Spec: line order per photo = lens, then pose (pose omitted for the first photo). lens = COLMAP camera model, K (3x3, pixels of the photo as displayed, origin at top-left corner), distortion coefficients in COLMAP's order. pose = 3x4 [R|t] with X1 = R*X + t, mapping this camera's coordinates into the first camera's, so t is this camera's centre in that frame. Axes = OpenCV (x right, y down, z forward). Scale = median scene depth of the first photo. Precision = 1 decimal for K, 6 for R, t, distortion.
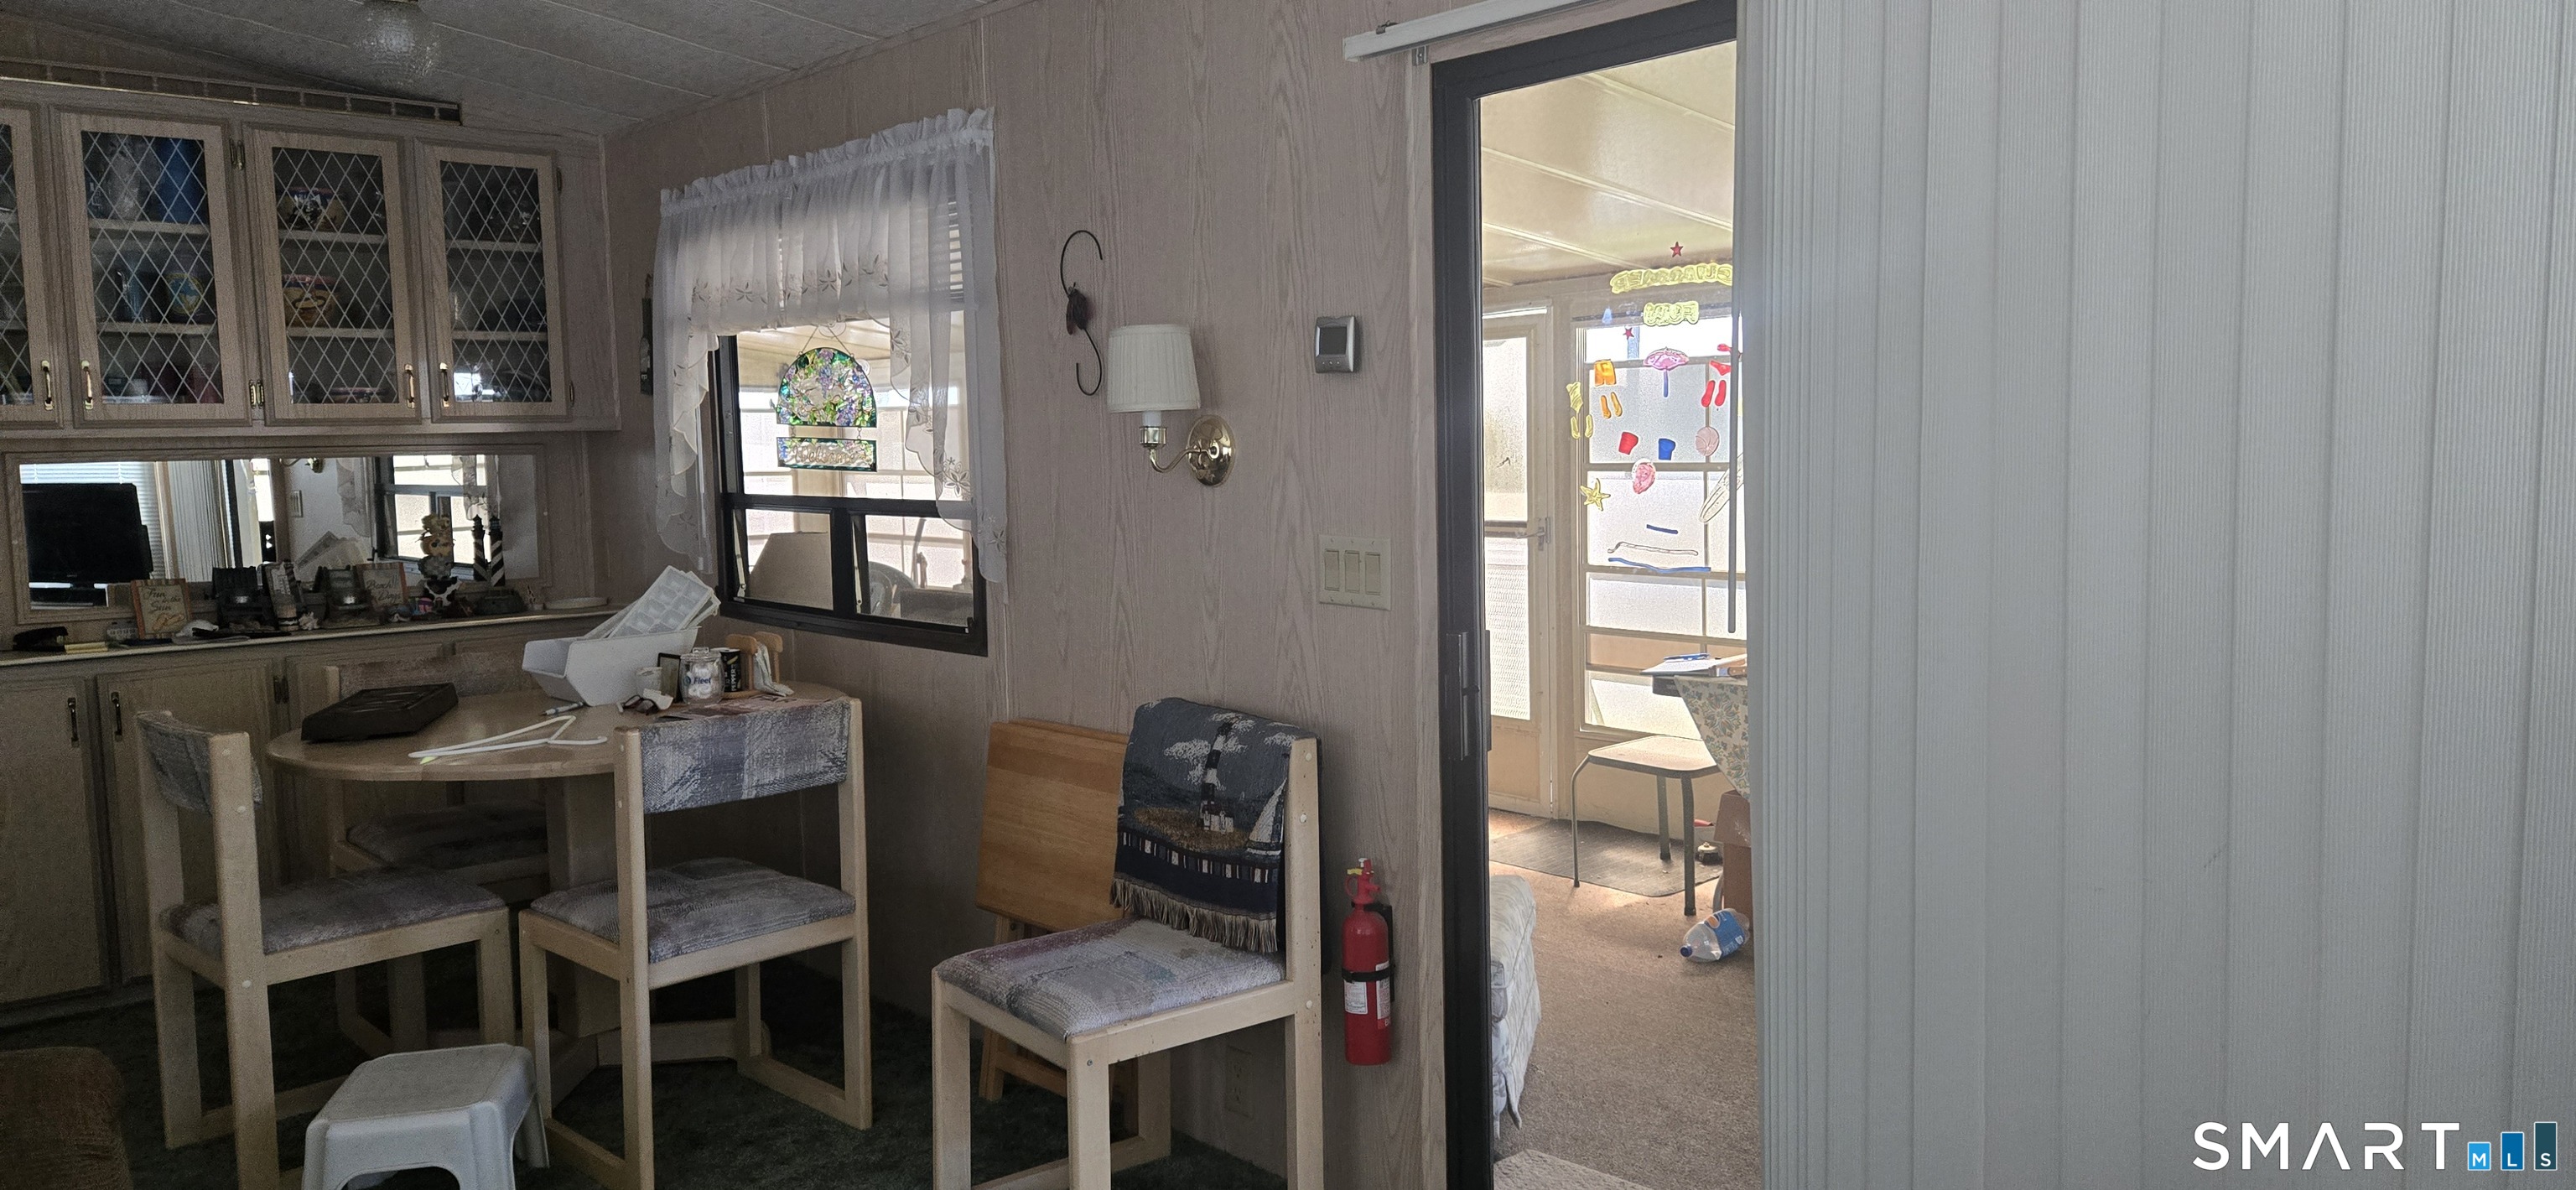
lens RADIAL K [[1695.6, 0, 1288.0], [0, 1695.6, 595.0], [0, 0, 1]] dist [0.087265, -0.076705]
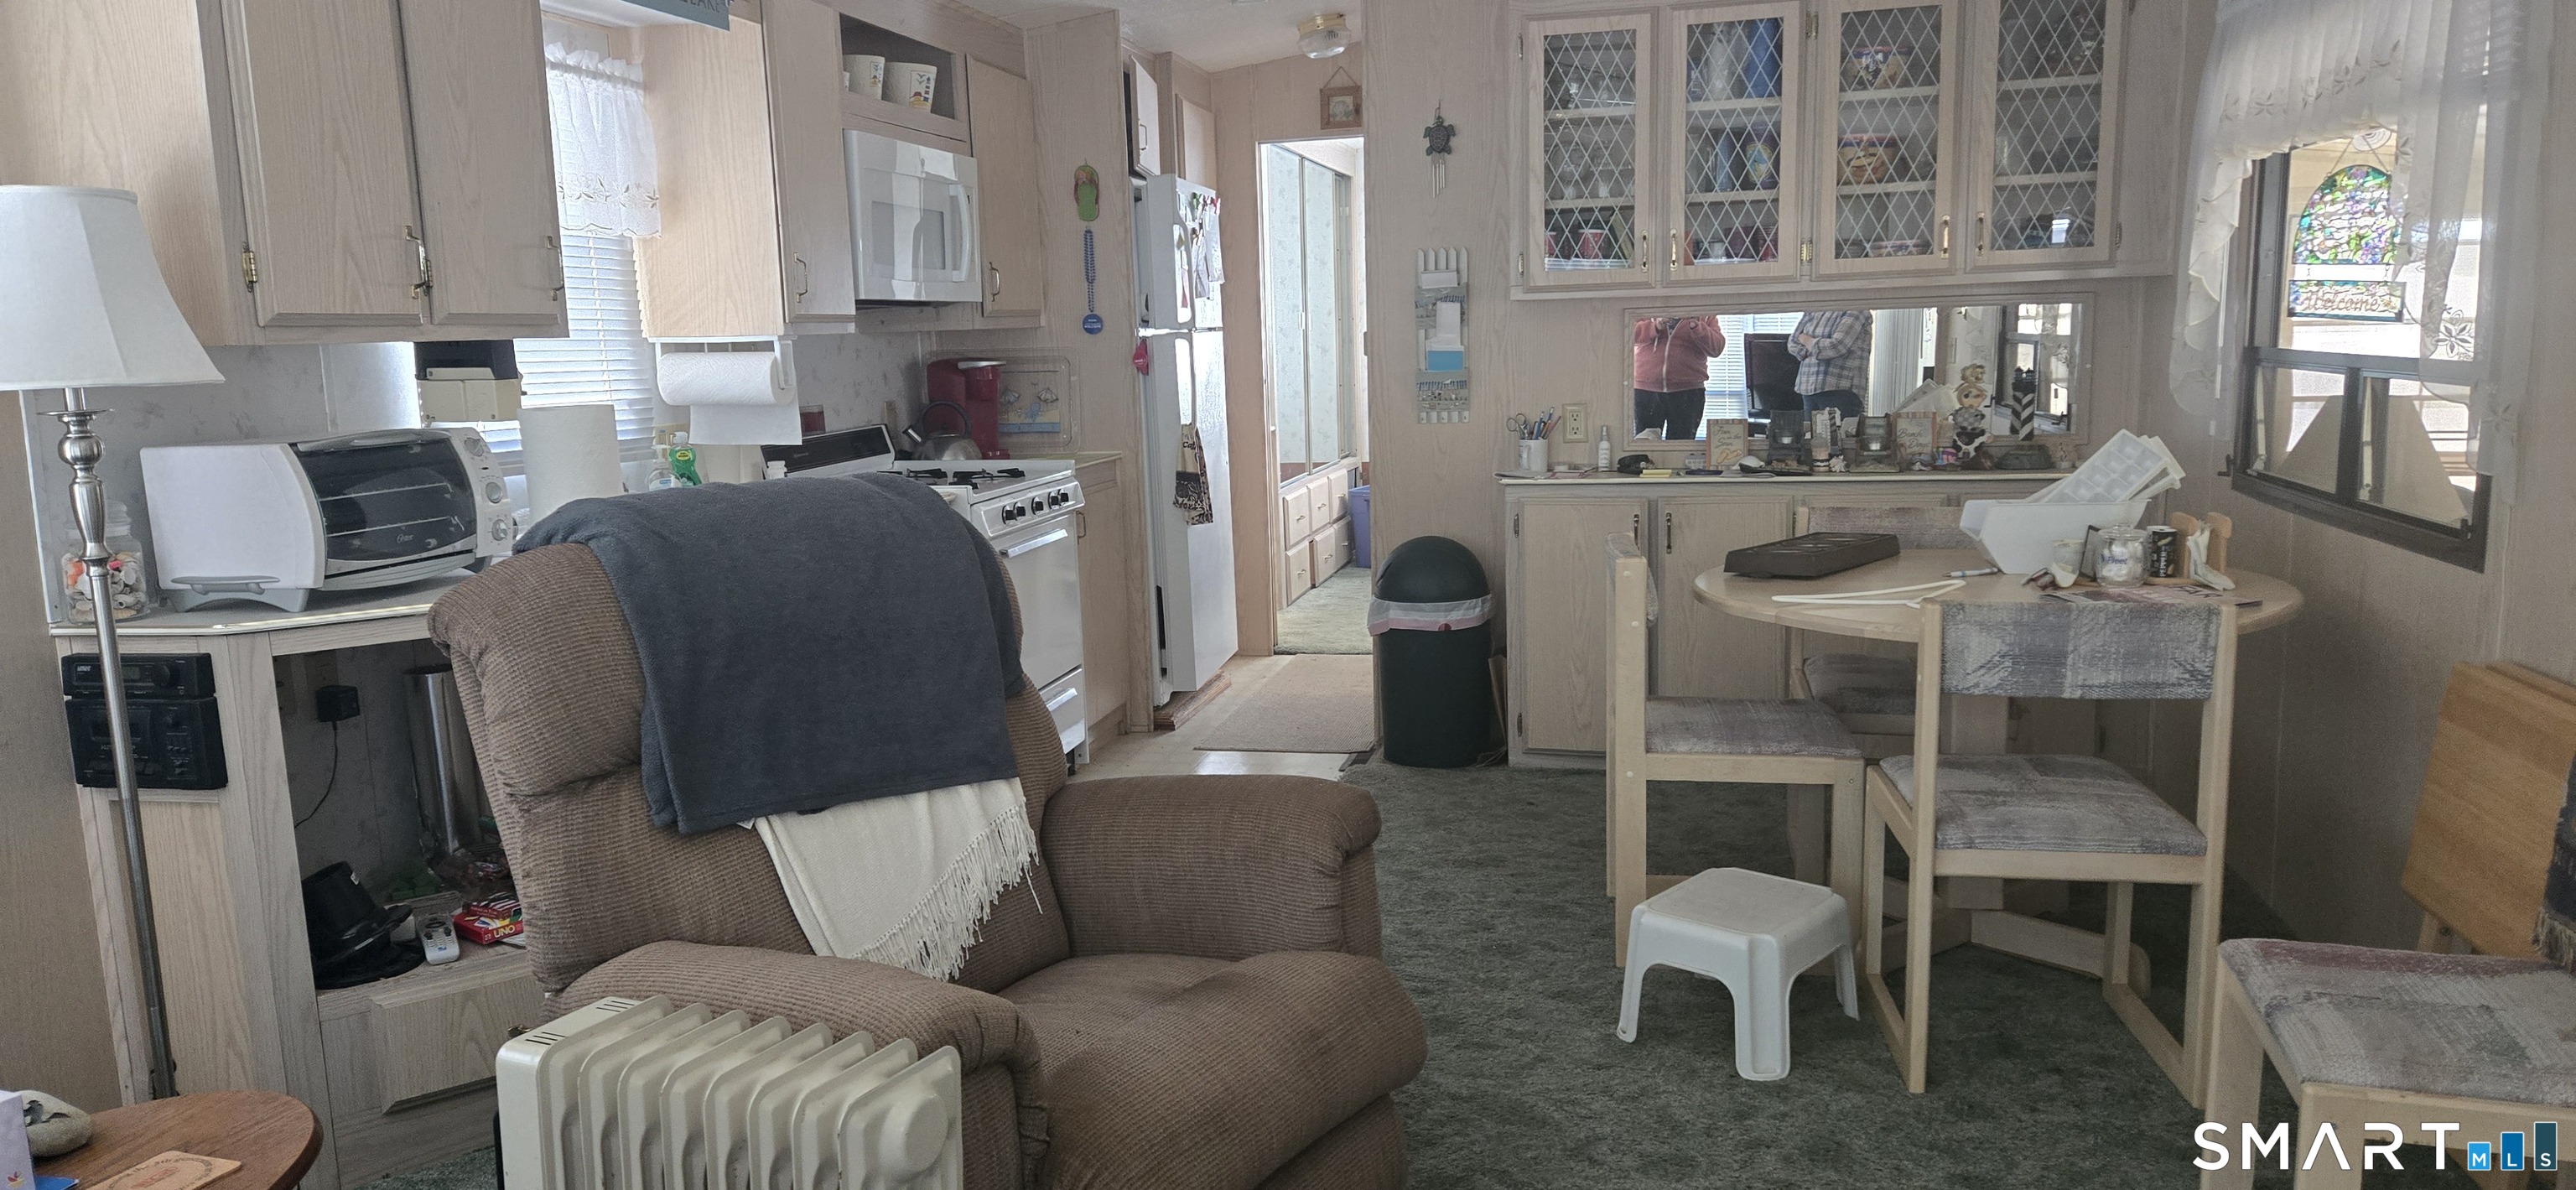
lens RADIAL K [[1695.6, 0, 1288.0], [0, 1695.6, 595.0], [0, 0, 1]] dist [0.087265, -0.076705]
pose [[0.572503, 0.133168, -0.809016, 0.123886], [-0.061187, 0.990910, 0.119809, -0.011762], [0.817616, -0.019090, 0.575447, 0.116016]]
